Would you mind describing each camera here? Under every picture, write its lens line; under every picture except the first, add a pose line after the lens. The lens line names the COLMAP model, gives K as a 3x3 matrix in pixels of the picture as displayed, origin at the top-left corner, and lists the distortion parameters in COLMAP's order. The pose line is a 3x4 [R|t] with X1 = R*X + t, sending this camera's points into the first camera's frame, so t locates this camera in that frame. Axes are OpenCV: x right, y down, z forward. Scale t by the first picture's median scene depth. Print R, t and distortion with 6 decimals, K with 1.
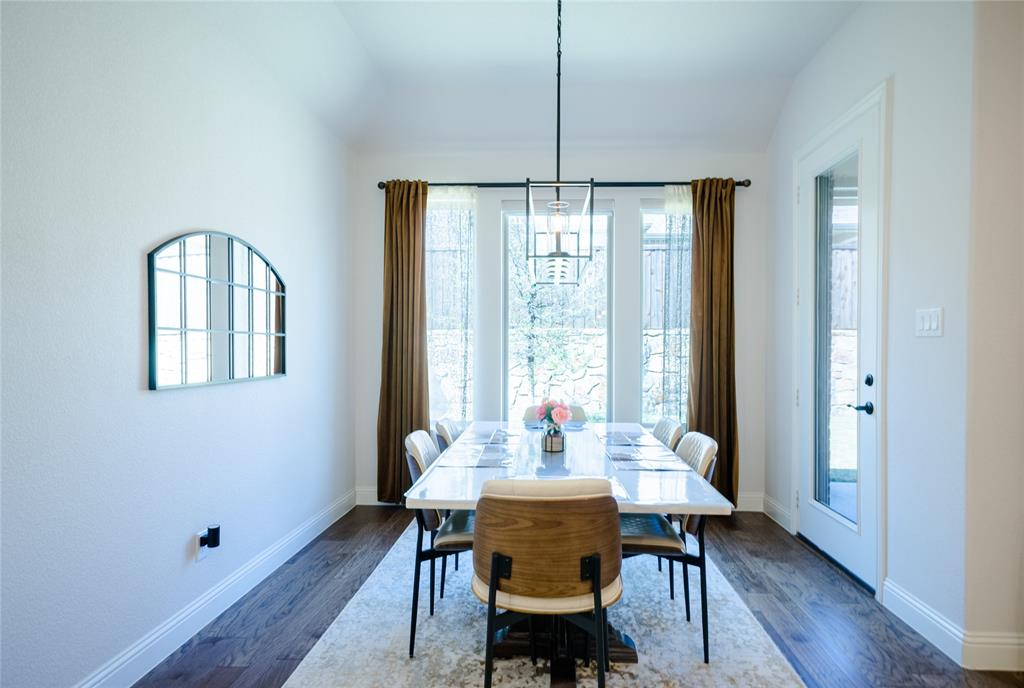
lens RADIAL K [[561.7, 0, 512.0], [0, 561.7, 344.0], [0, 0, 1]] dist [-0.001058, 0.000147]
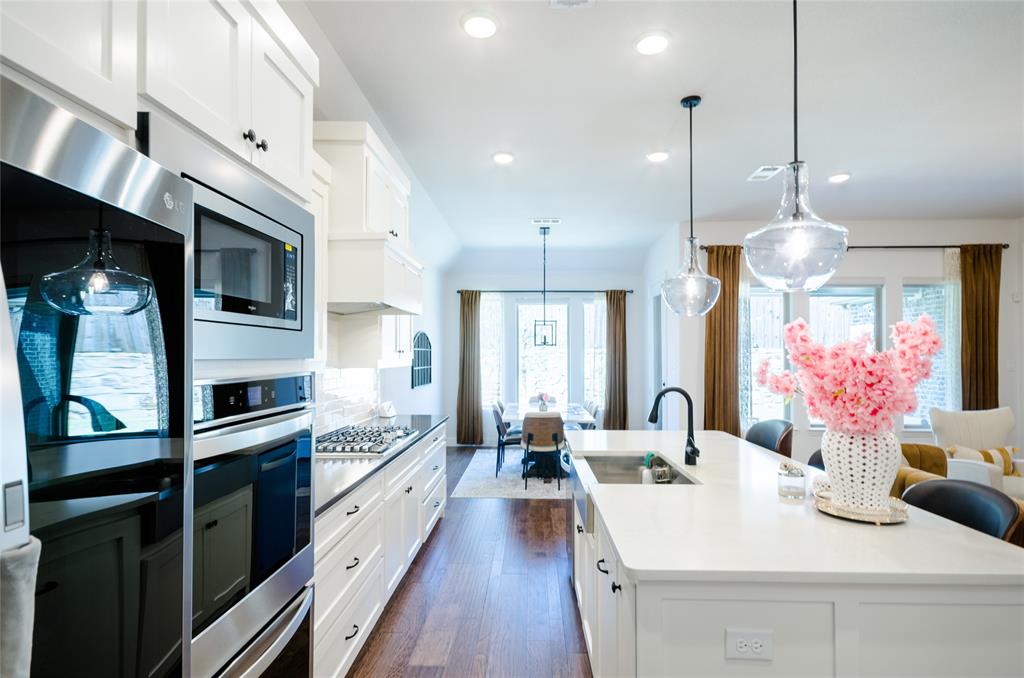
lens RADIAL K [[521.2, 0, 510.8], [0, 521.2, 346.1], [0, 0, 1]] dist [0.004480, 0.000565]
pose [[0.999530, -0.002809, 0.030516, -0.101910], [0.003040, 0.999967, -0.007535, -0.067242], [-0.030493, 0.007624, 0.999506, -0.968810]]
